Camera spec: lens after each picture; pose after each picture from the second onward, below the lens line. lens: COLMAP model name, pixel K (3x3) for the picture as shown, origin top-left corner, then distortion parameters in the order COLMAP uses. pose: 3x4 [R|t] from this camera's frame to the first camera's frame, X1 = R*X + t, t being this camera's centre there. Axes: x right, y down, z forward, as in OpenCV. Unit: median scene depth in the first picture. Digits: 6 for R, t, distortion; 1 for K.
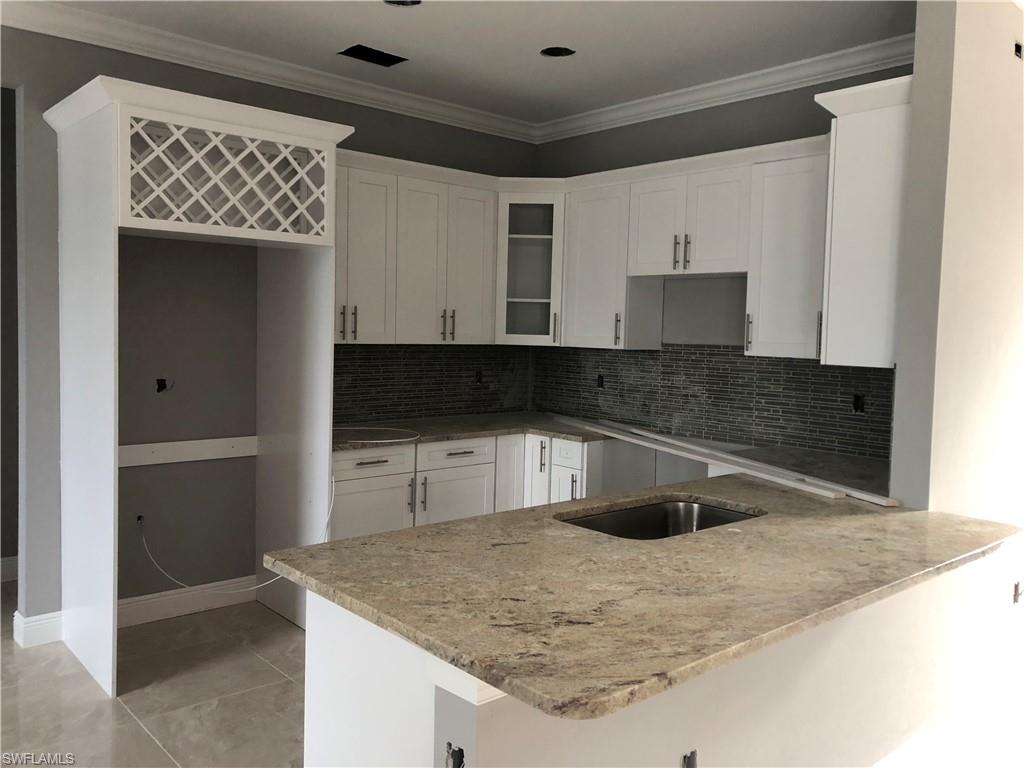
lens RADIAL K [[842.2, 0, 512.0], [0, 842.2, 384.0], [0, 0, 1]] dist [0.033226, 0.000183]
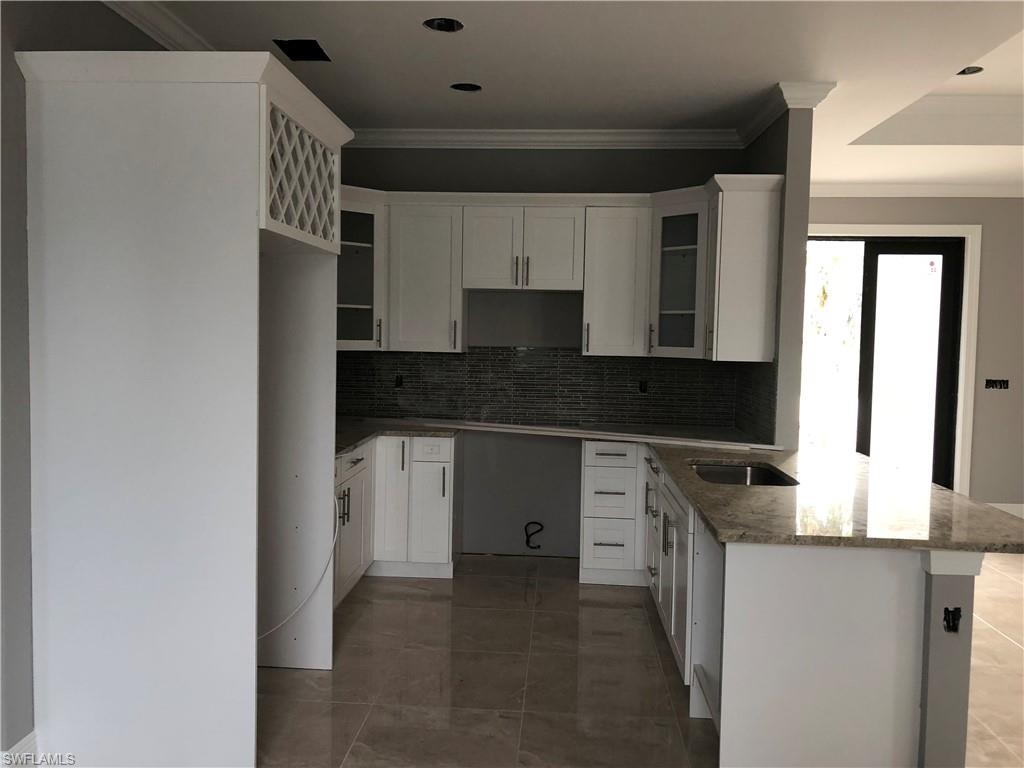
lens RADIAL K [[841.3, 0, 512.0], [0, 841.3, 384.0], [0, 0, 1]] dist [0.063507, -0.009071]
pose [[0.707369, -0.054959, 0.704705, -0.637932], [0.047231, 0.998420, 0.030455, -0.030767], [-0.705265, 0.011742, 0.708847, 0.154384]]
